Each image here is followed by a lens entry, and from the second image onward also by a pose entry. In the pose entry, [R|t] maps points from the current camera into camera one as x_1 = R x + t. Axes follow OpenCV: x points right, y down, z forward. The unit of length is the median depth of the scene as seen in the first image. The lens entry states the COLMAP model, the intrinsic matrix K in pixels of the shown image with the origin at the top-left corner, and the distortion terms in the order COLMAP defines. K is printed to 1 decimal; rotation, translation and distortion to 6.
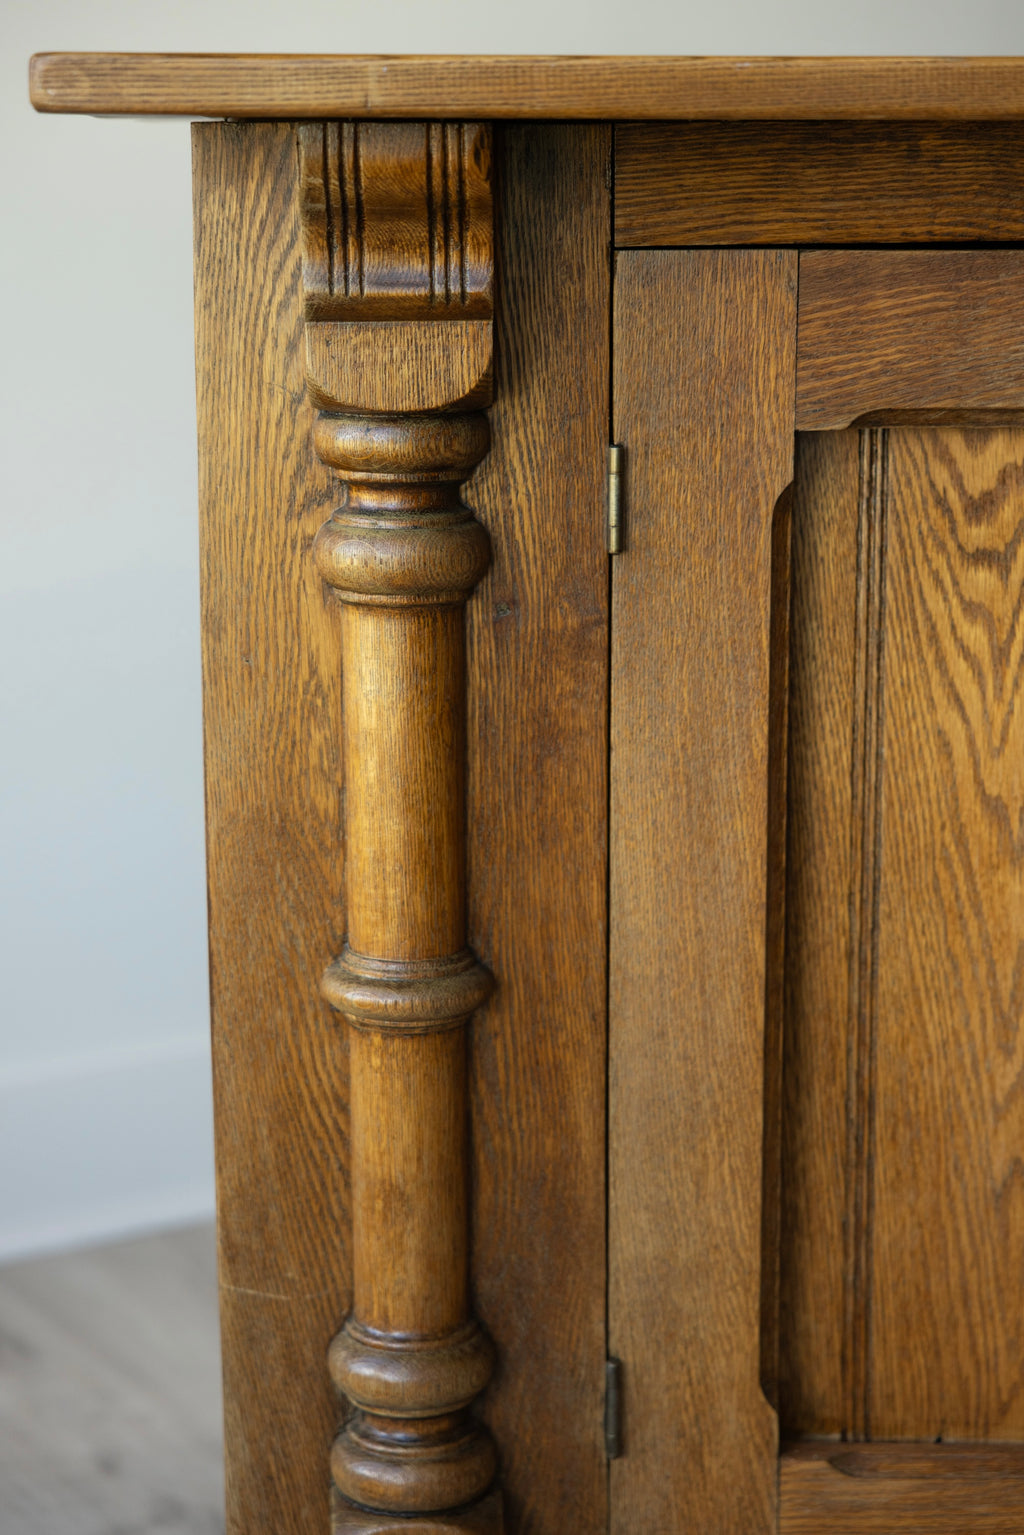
lens RADIAL K [[3169.6, 0, 512.0], [0, 3169.6, 767.5], [0, 0, 1]] dist [-0.005158, 0.335660]
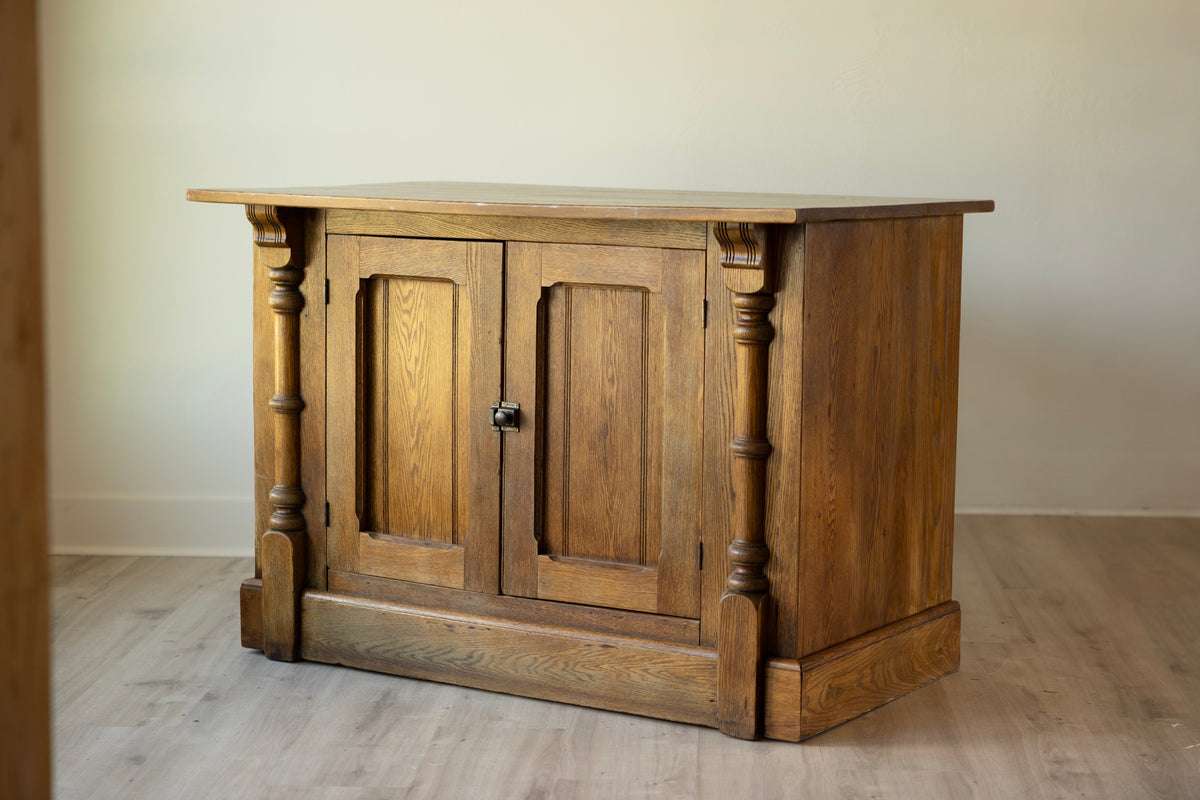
lens RADIAL K [[2316.9, 0, 600.0], [0, 2316.9, 400.0], [0, 0, 1]] dist [0.011084, 0.263313]
pose [[0.834458, 0.077738, -0.545561, 2.006211], [-0.130424, 0.989733, -0.058460, 0.190491], [0.535415, 0.119937, 0.836030, -1.371887]]
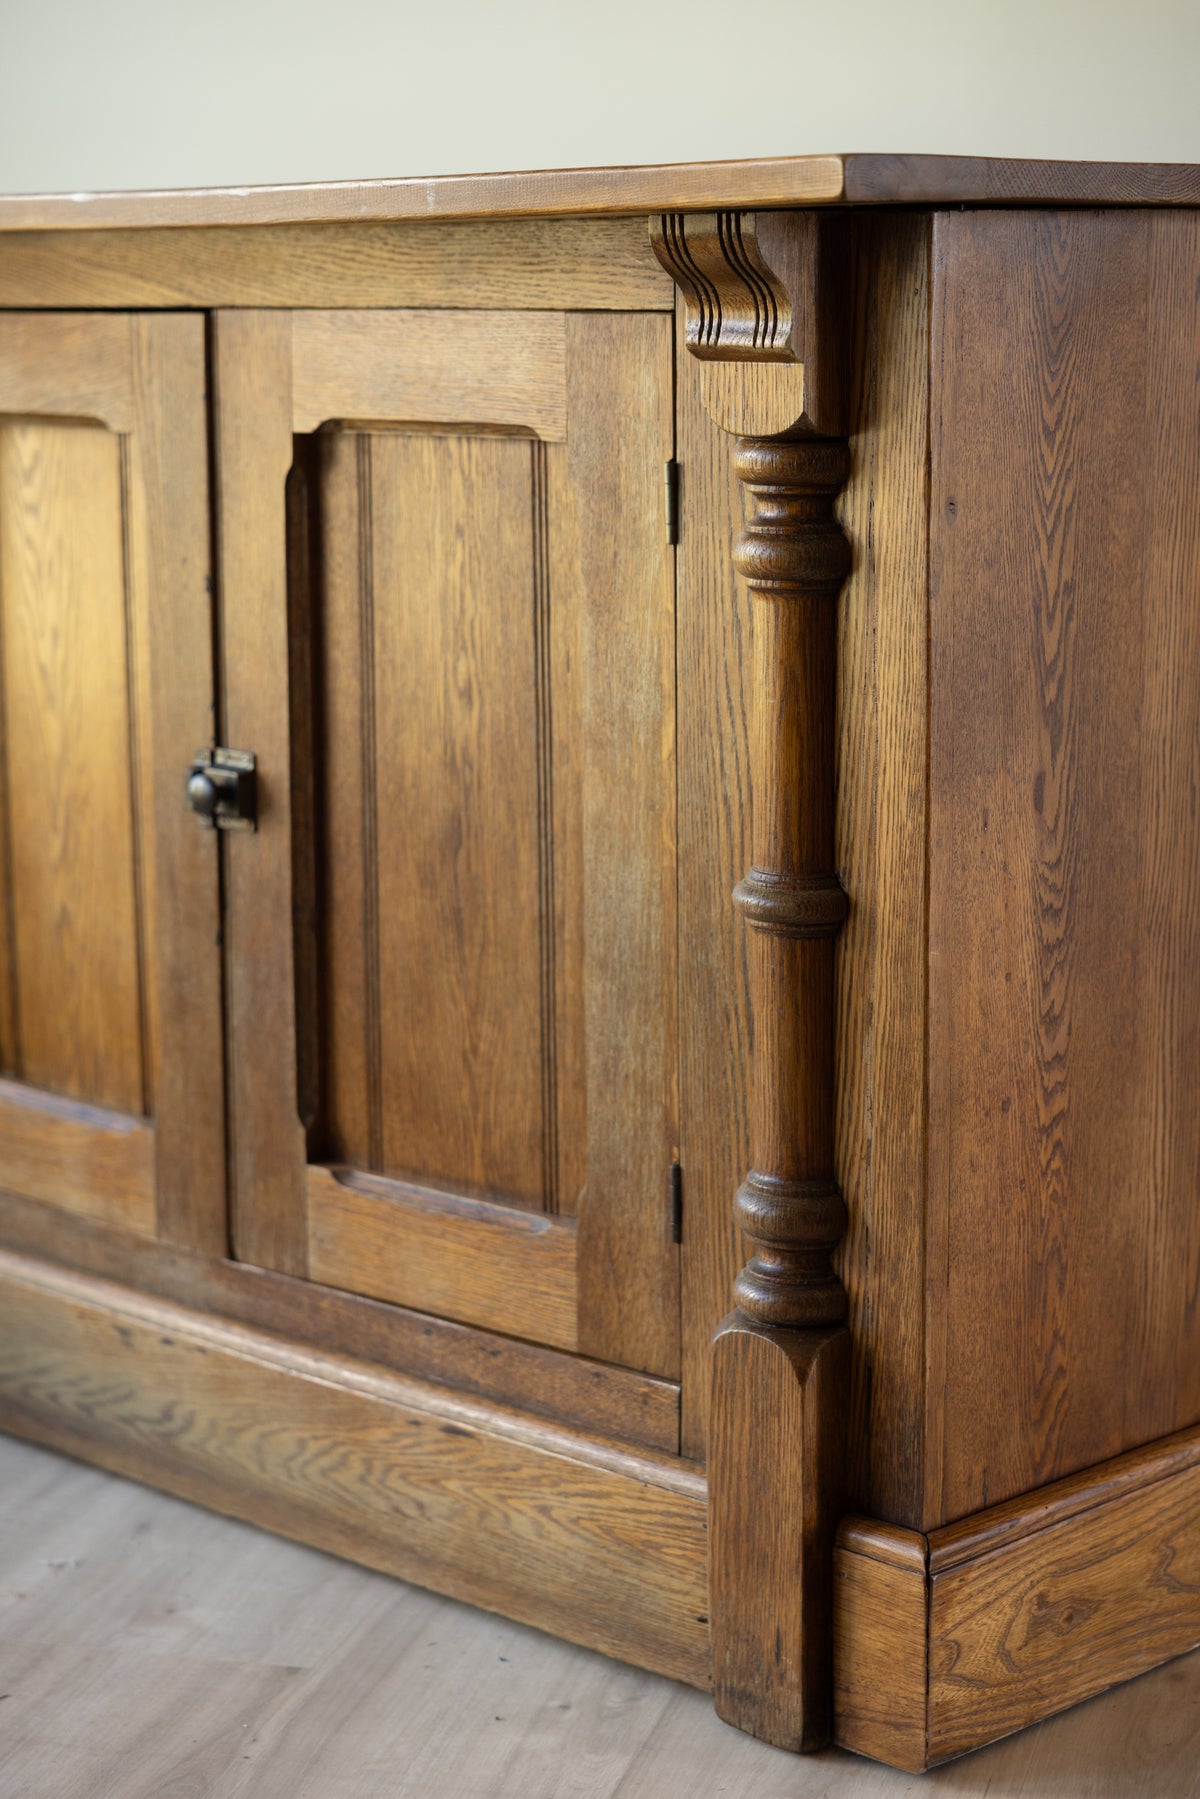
lens RADIAL K [[3473.4, 0, 600.0], [0, 3473.4, 899.5], [0, 0, 1]] dist [0.011084, 0.263313]
pose [[0.700275, 0.125482, -0.702758, 1.583326], [-0.143942, 0.989030, 0.033164, 0.028408], [0.699211, 0.077932, 0.710655, -0.021432]]
